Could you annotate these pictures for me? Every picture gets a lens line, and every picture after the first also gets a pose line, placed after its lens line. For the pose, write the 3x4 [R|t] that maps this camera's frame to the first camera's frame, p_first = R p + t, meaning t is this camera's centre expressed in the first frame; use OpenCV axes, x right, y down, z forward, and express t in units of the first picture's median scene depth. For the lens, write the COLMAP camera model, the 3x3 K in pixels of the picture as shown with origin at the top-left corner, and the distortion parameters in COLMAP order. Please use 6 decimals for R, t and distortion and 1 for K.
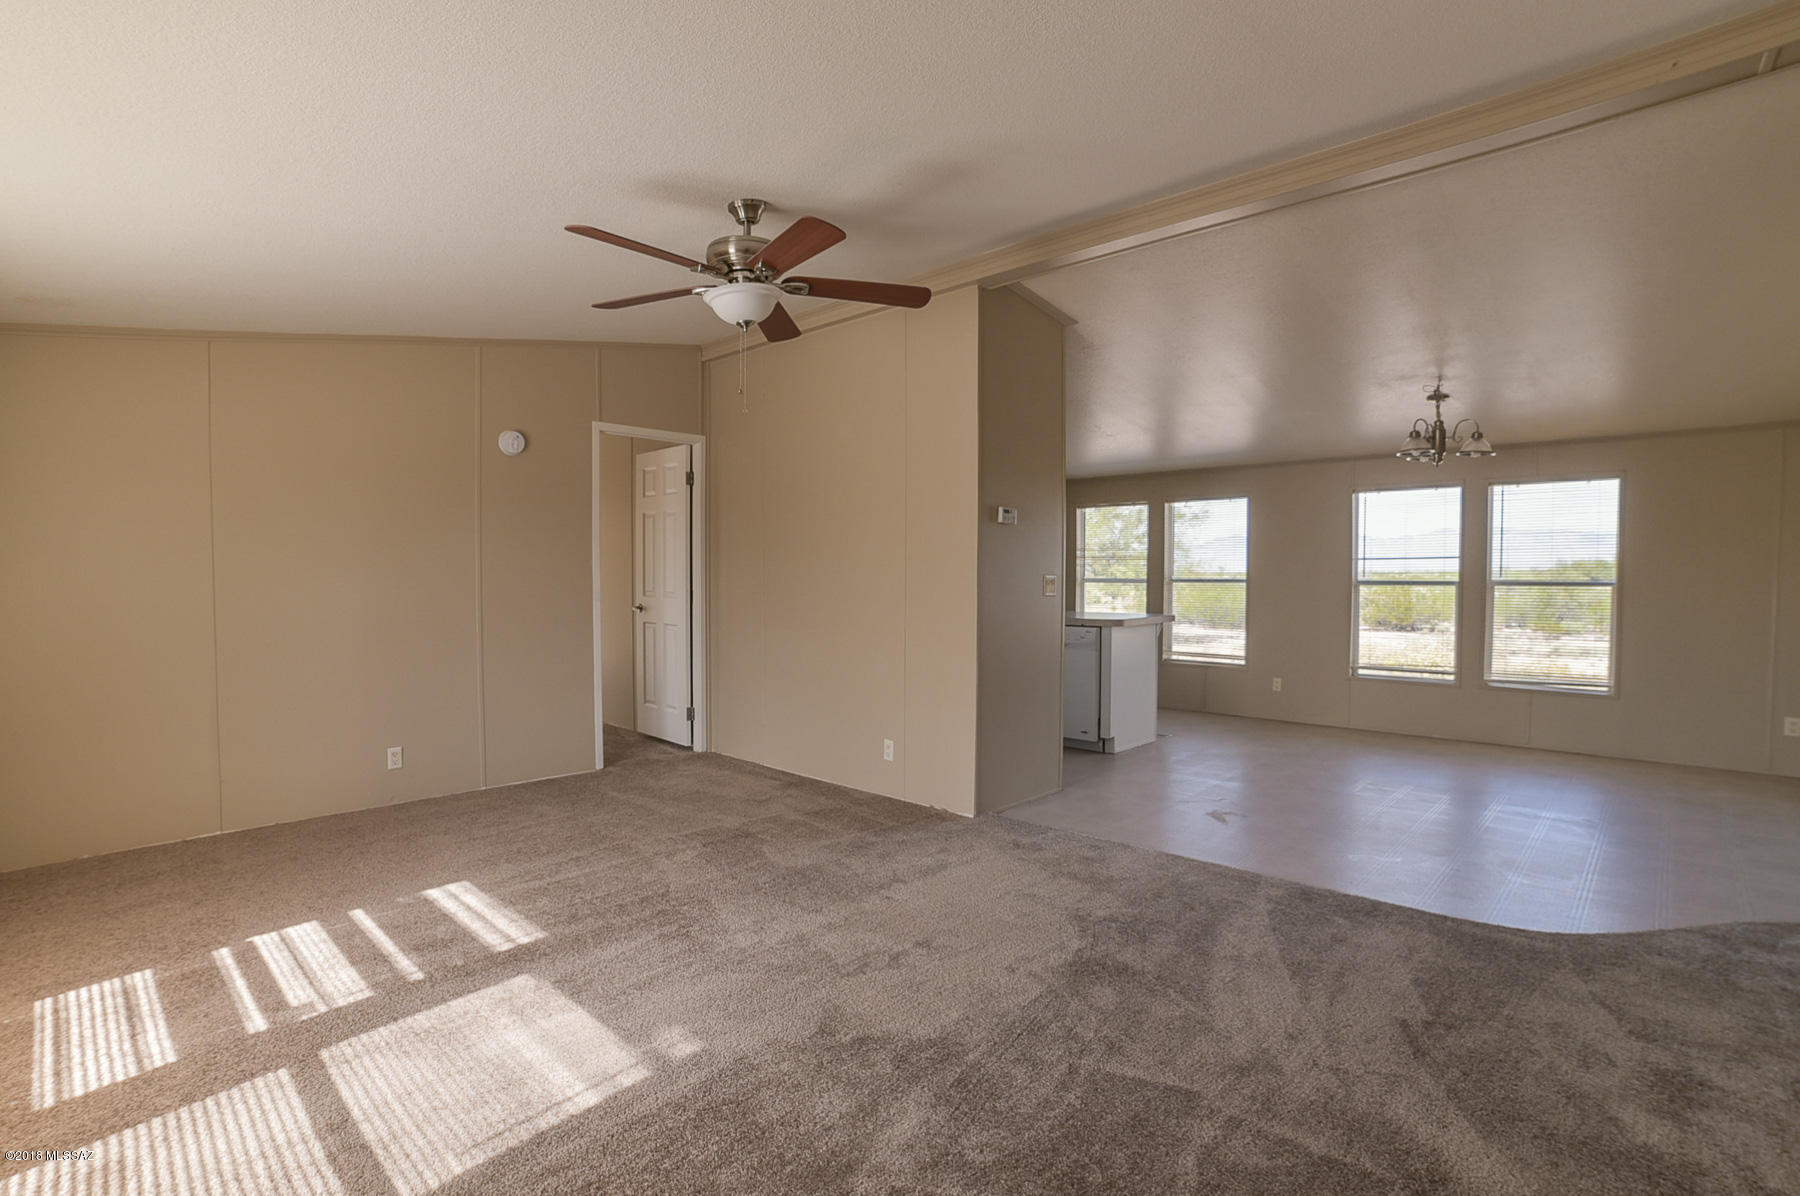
lens RADIAL K [[865.3, 0, 900.0], [0, 865.3, 598.0], [0, 0, 1]] dist [-0.095382, 0.046924]
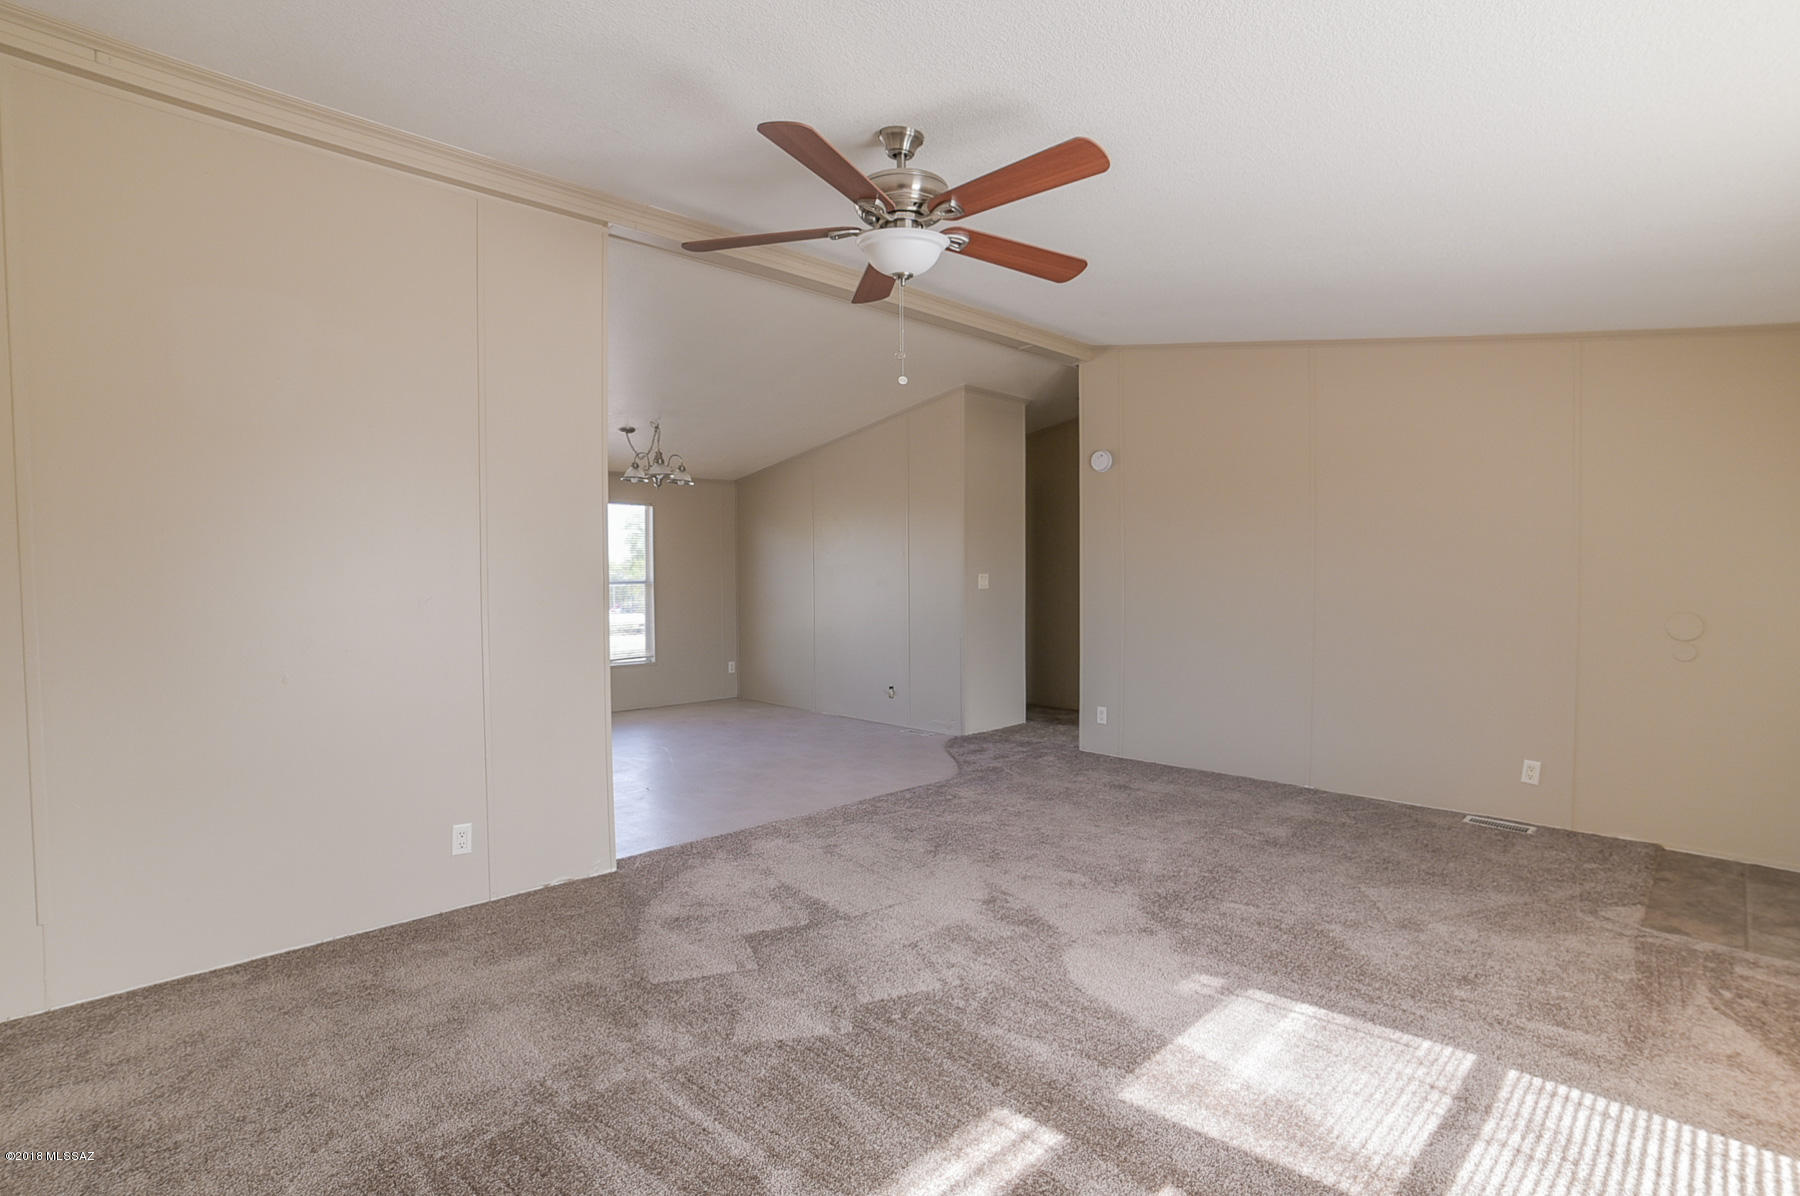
lens RADIAL K [[870.7, 0, 897.6], [0, 870.7, 604.9], [0, 0, 1]] dist [-0.095557, 0.045523]
pose [[0.032618, -0.034014, 0.998889, -1.113445], [0.032971, 0.998913, 0.032939, -0.027676], [-0.998924, 0.031860, 0.033704, 1.073756]]
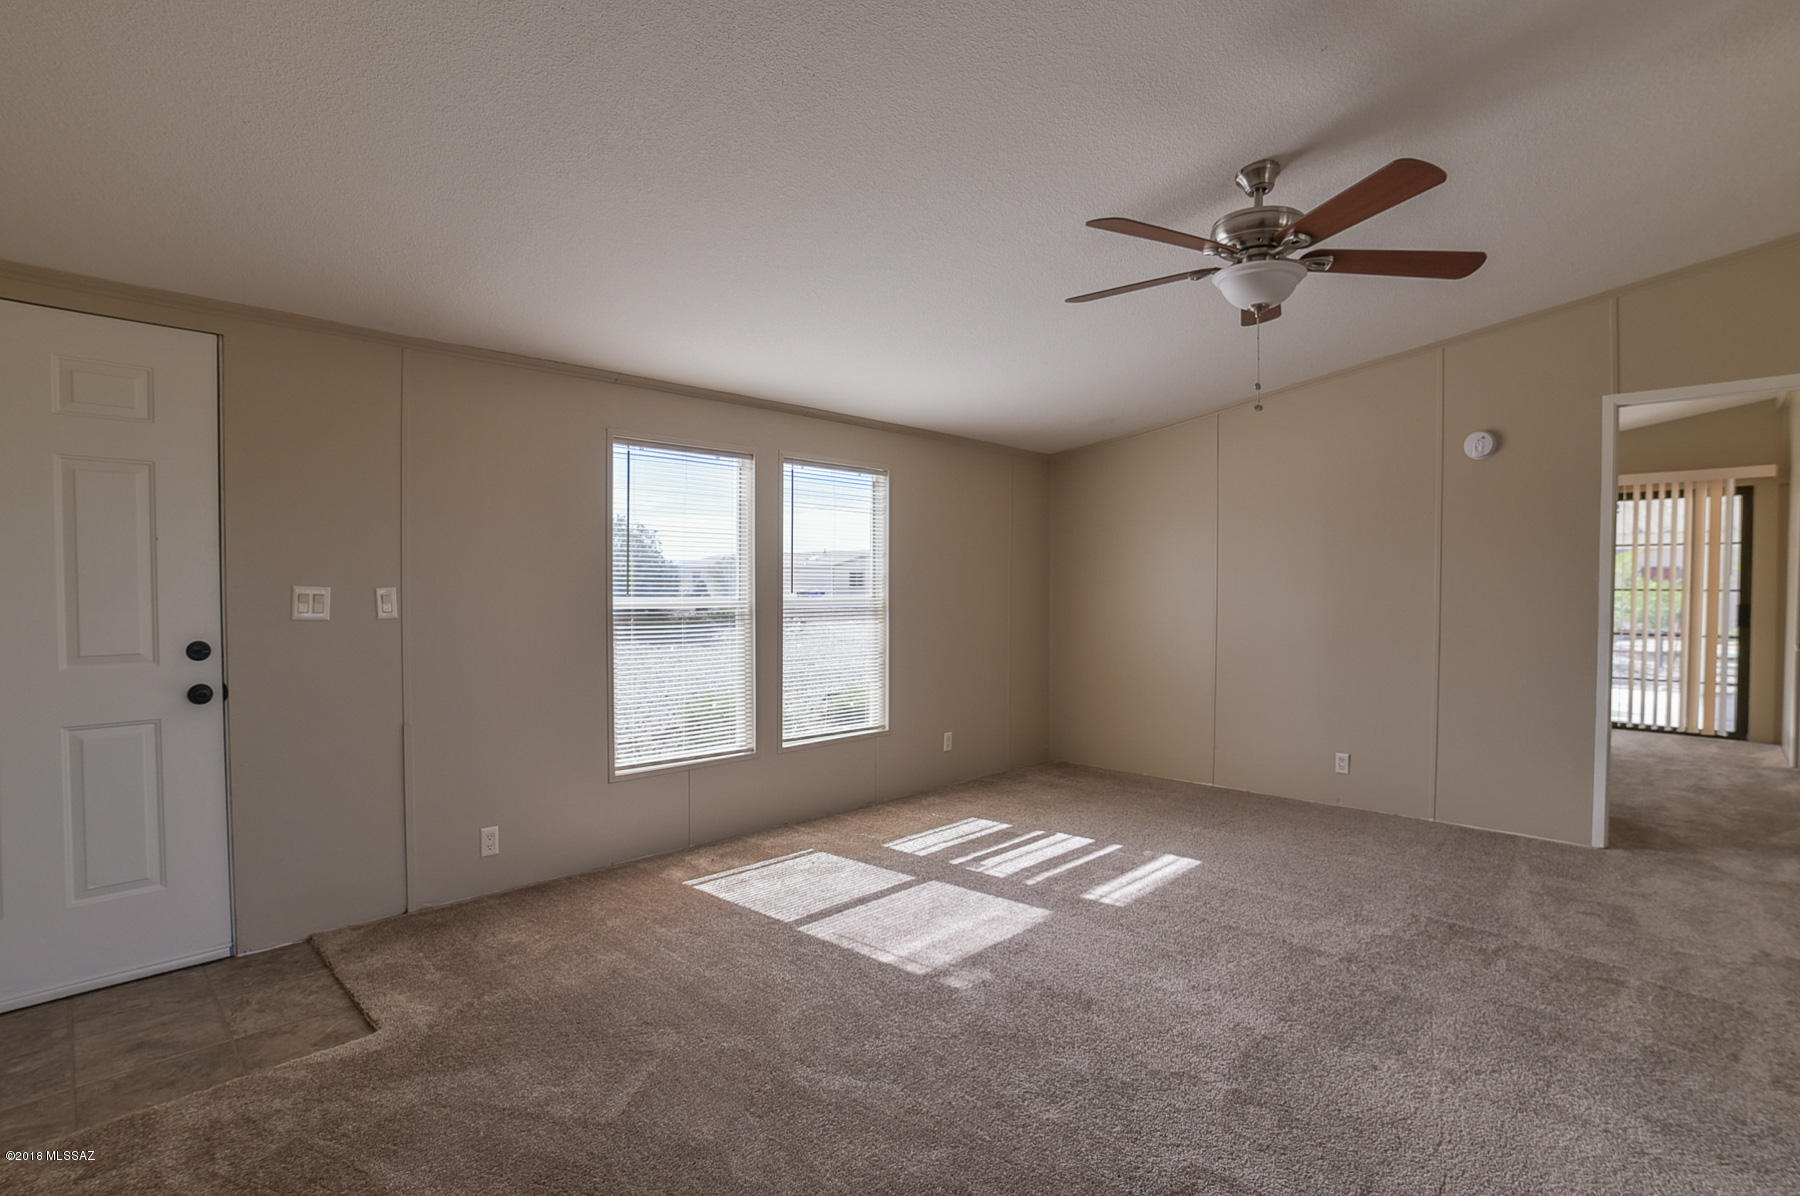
lens RADIAL K [[865.3, 0, 900.0], [0, 865.3, 598.0], [0, 0, 1]] dist [-0.095382, 0.046924]
pose [[-0.006468, 0.017688, -0.999823, 0.753570], [-0.034863, 0.999232, 0.017903, -0.028657], [0.999371, 0.034973, -0.005846, 0.709156]]
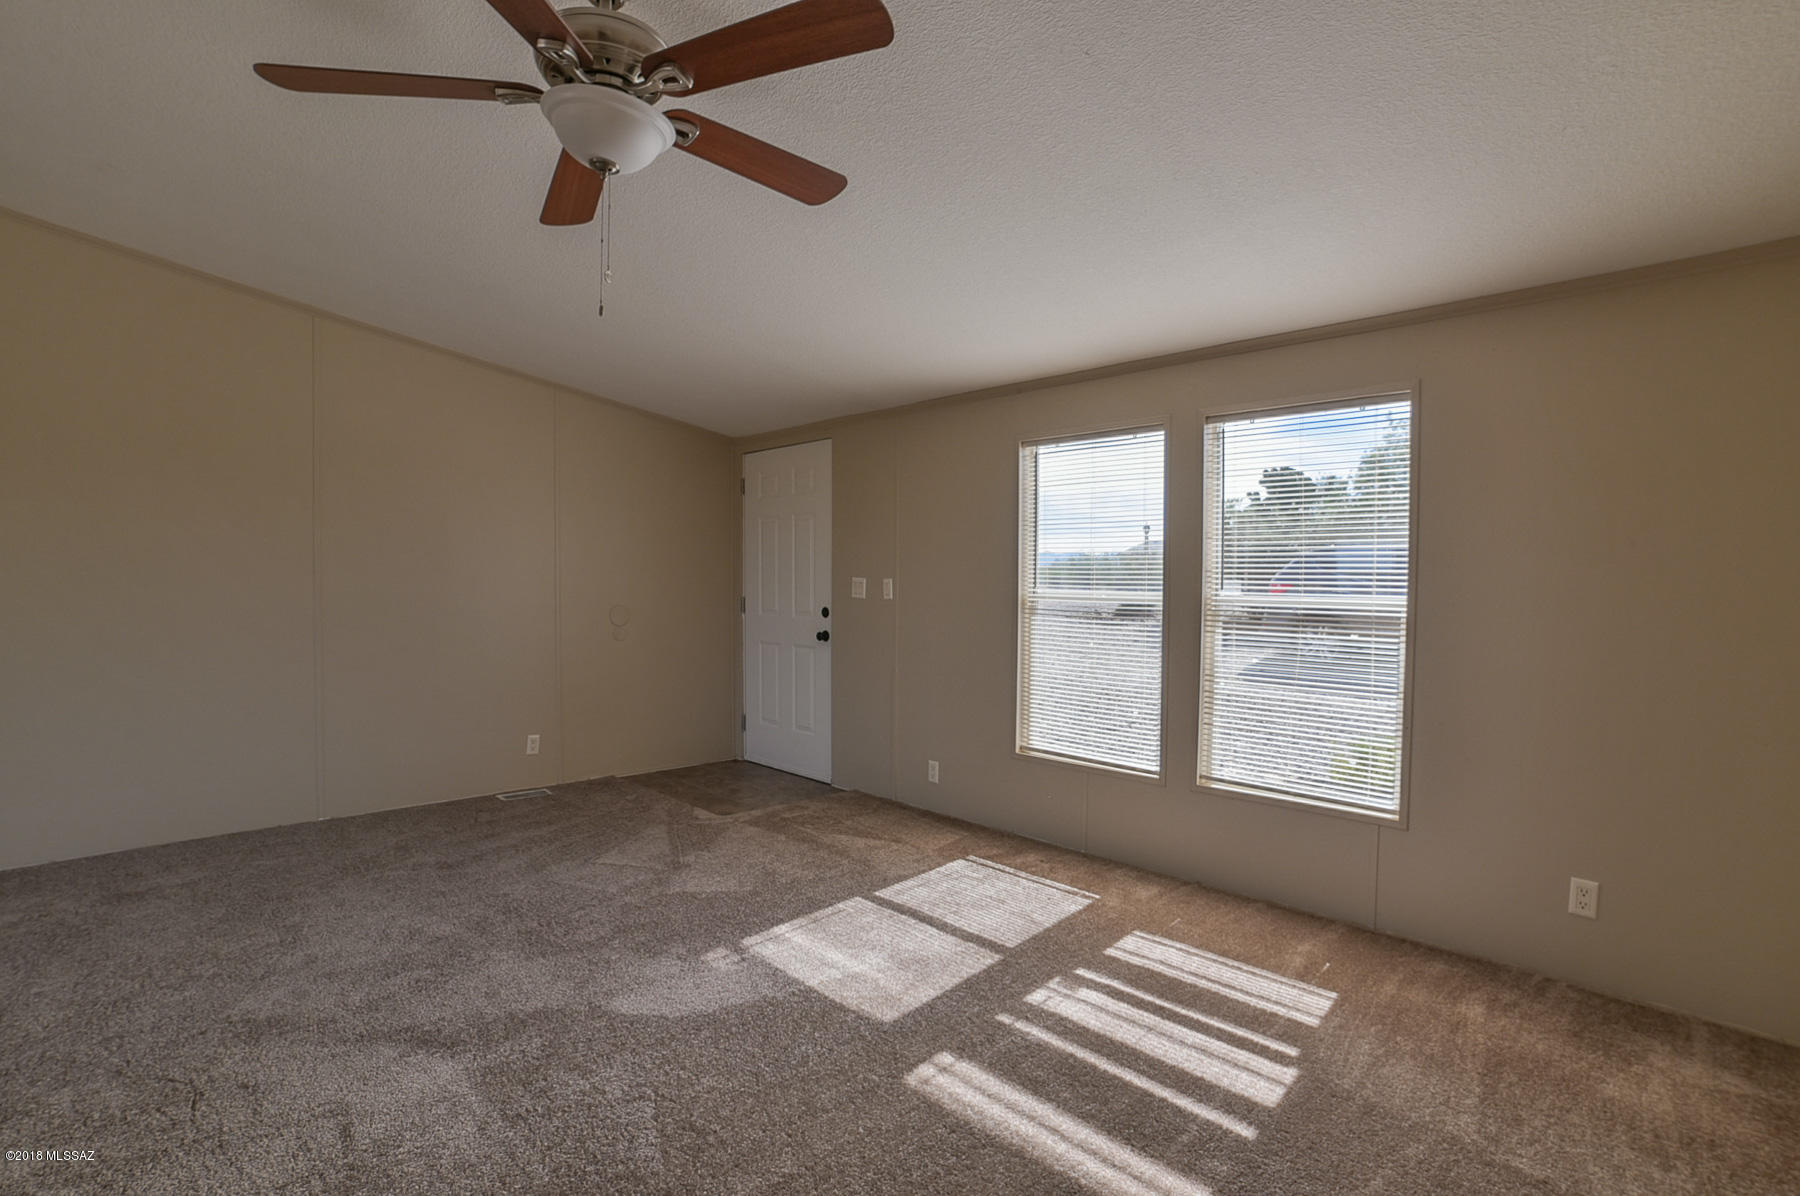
lens RADIAL K [[870.7, 0, 897.6], [0, 870.7, 604.9], [0, 0, 1]] dist [-0.095557, 0.045523]
pose [[-0.999297, -0.005885, 0.037017, -0.450797], [-0.003437, 0.997825, 0.065828, -0.060752], [-0.037324, 0.065655, -0.997144, 1.754833]]
